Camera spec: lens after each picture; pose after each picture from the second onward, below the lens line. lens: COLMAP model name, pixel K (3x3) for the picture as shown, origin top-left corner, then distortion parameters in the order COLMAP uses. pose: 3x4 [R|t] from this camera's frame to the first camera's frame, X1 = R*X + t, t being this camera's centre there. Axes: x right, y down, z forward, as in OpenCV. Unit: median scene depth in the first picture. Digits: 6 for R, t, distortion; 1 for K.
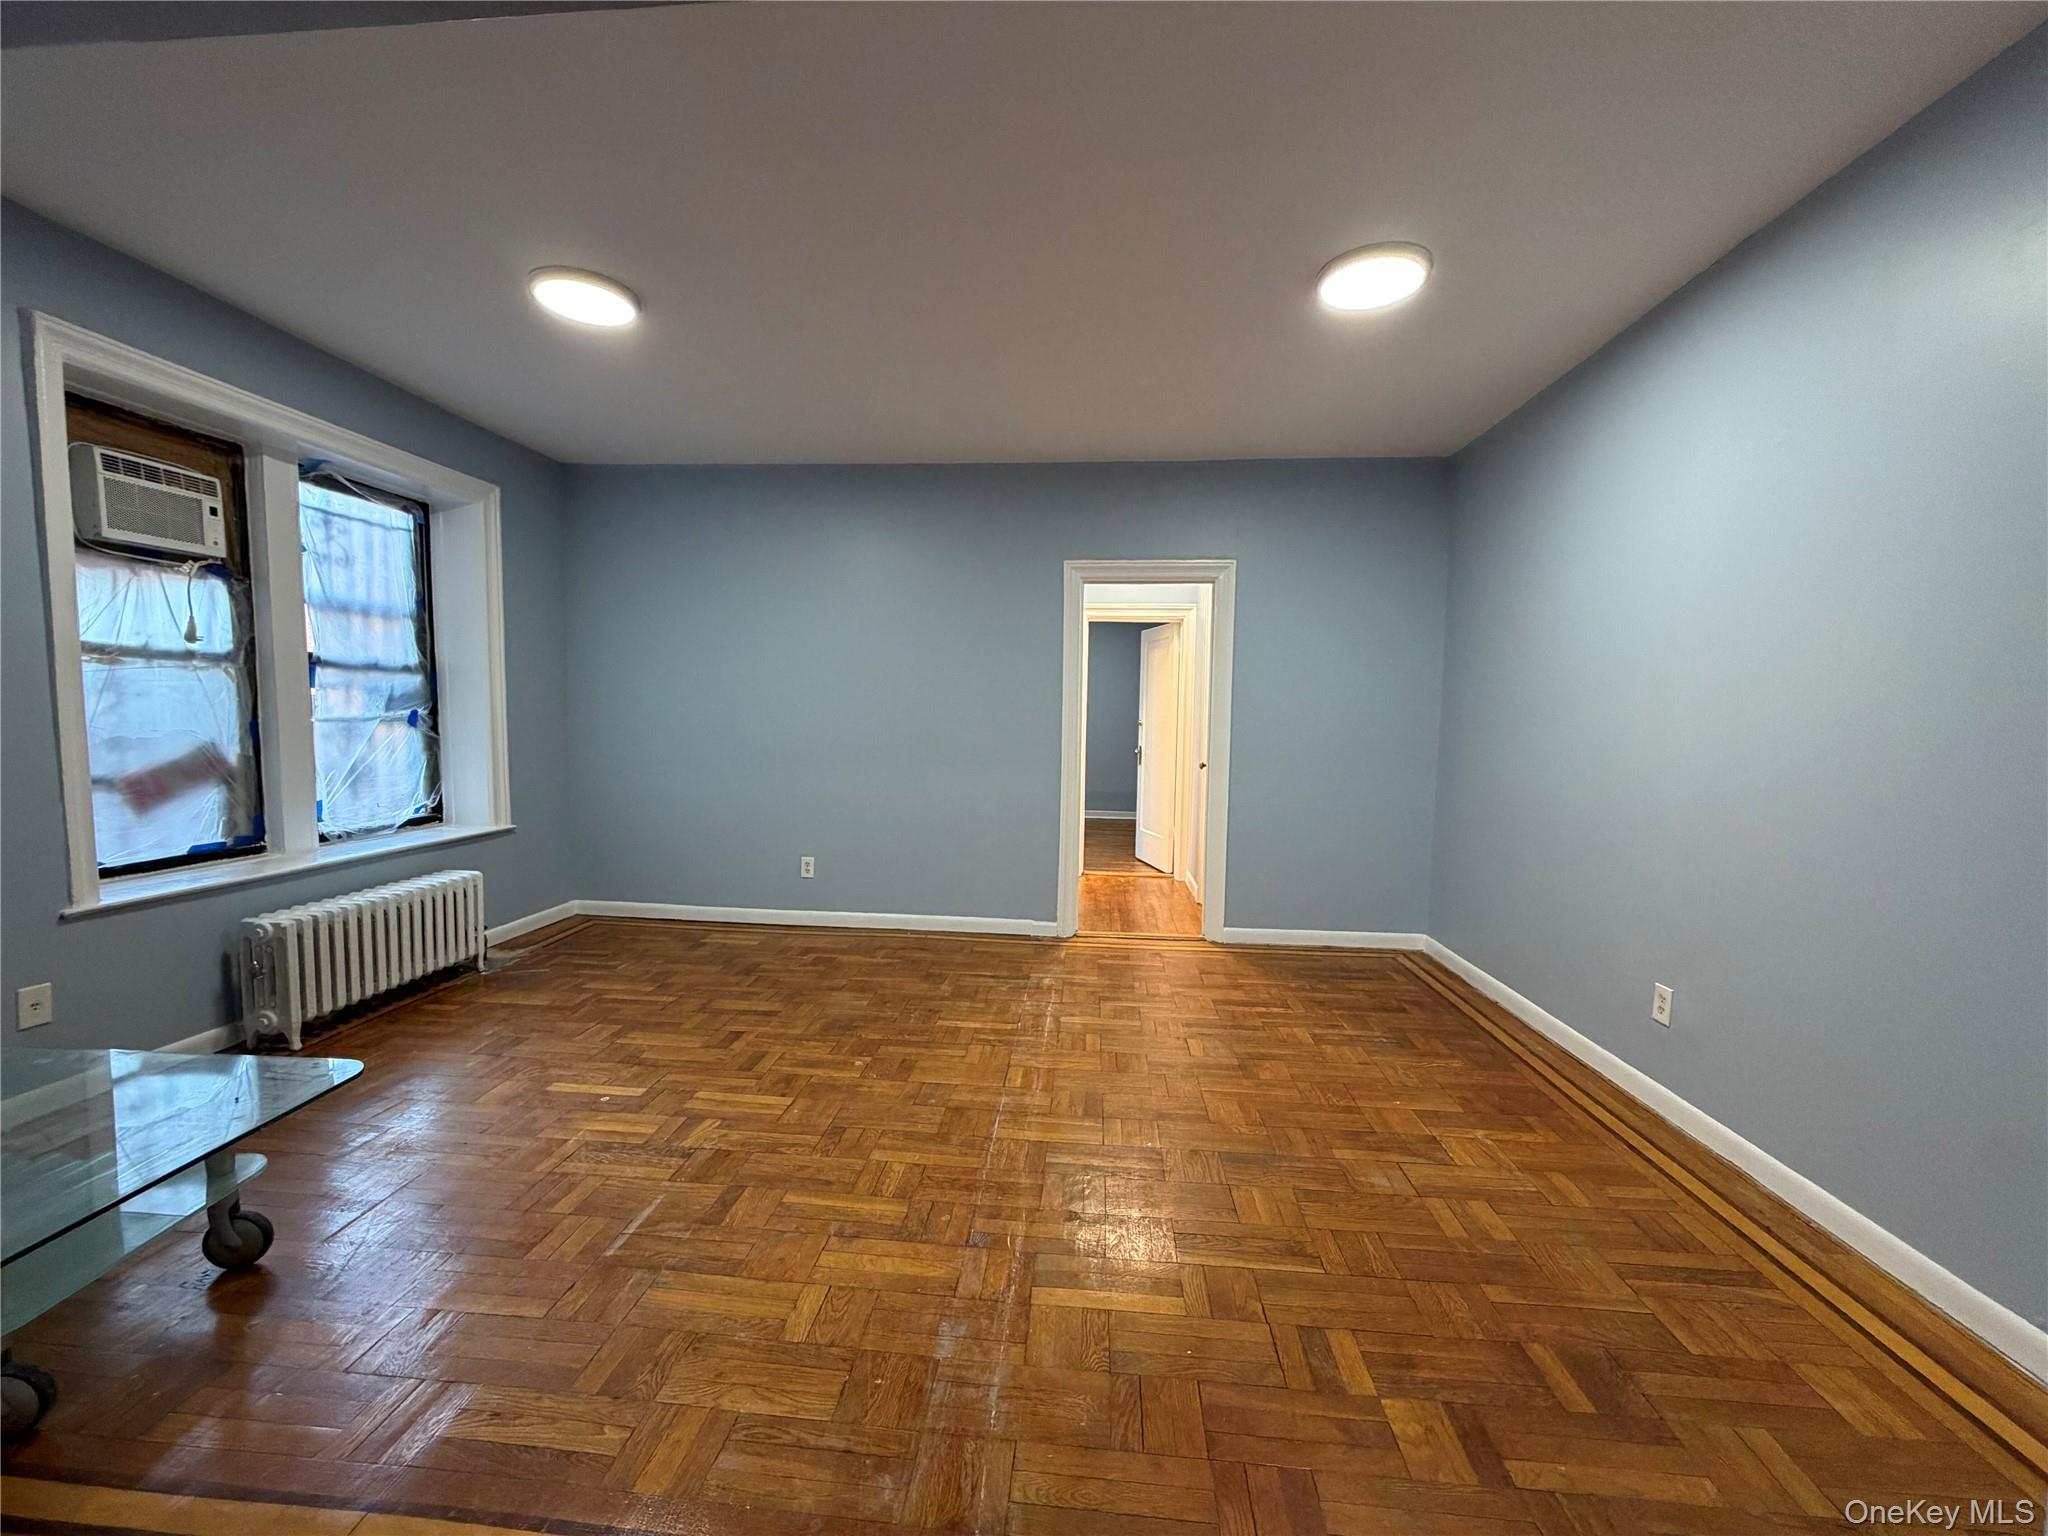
lens RADIAL K [[816.4, 0, 1025.9], [0, 816.4, 769.7], [0, 0, 1]] dist [-0.000760, -0.000106]
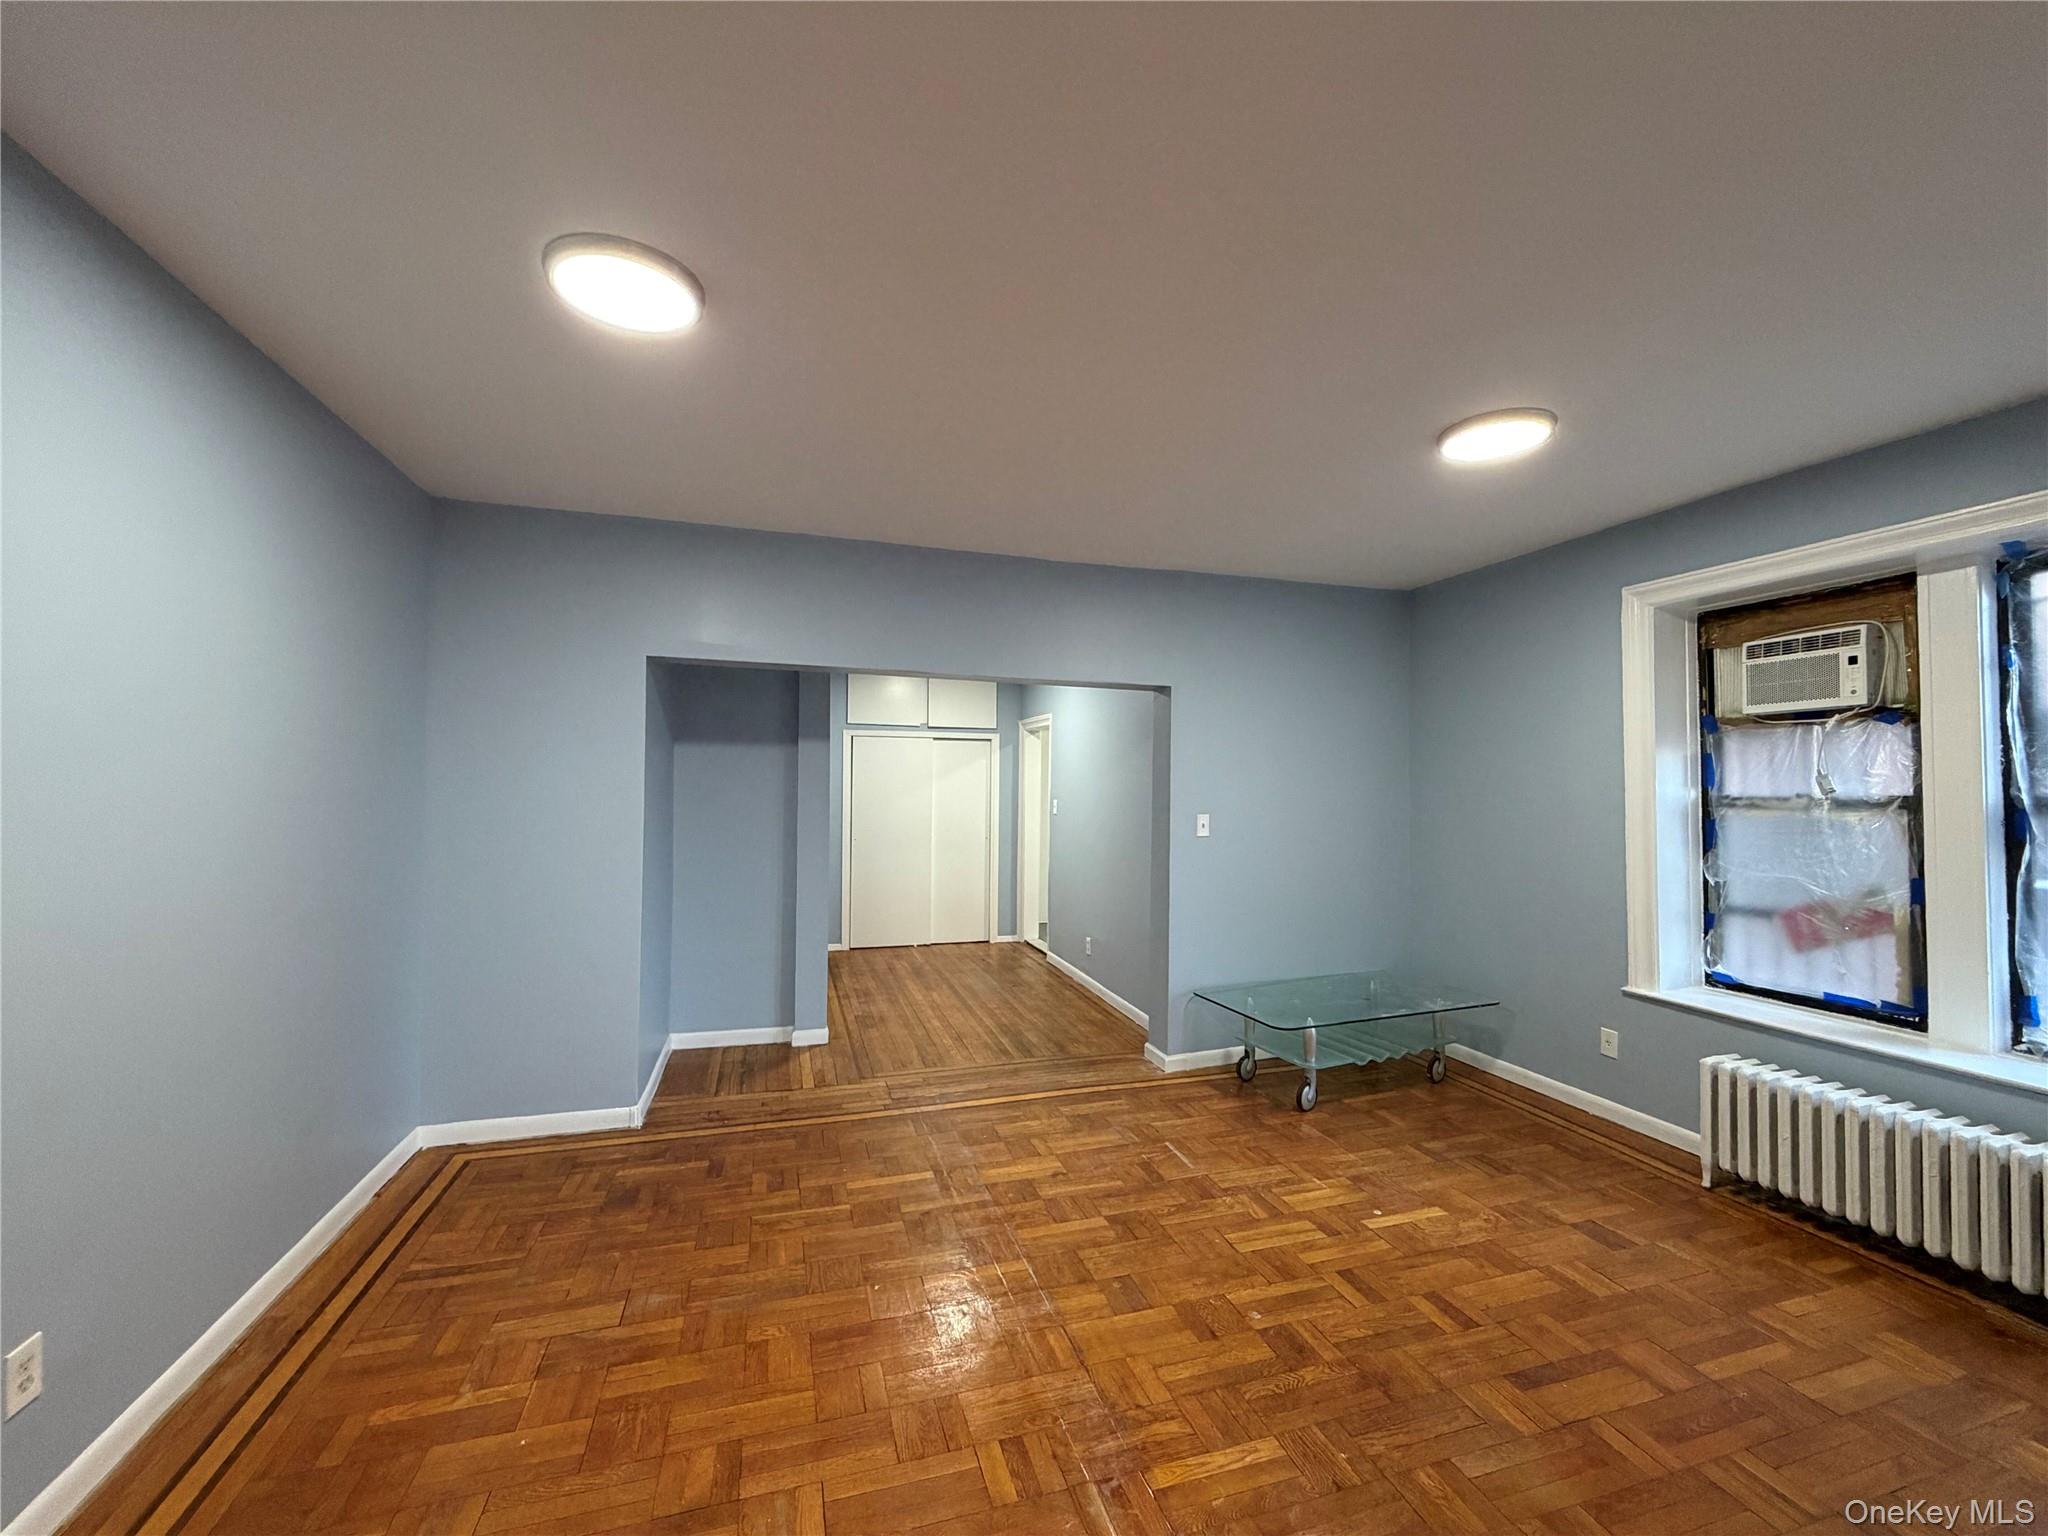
lens RADIAL K [[816.4, 0, 1025.9], [0, 816.4, 769.7], [0, 0, 1]] dist [-0.000760, -0.000106]
pose [[-0.926908, -0.028279, -0.374221, 0.307866], [-0.044995, 0.998338, 0.036005, -0.182801], [0.372581, 0.050212, -0.926640, 1.614139]]
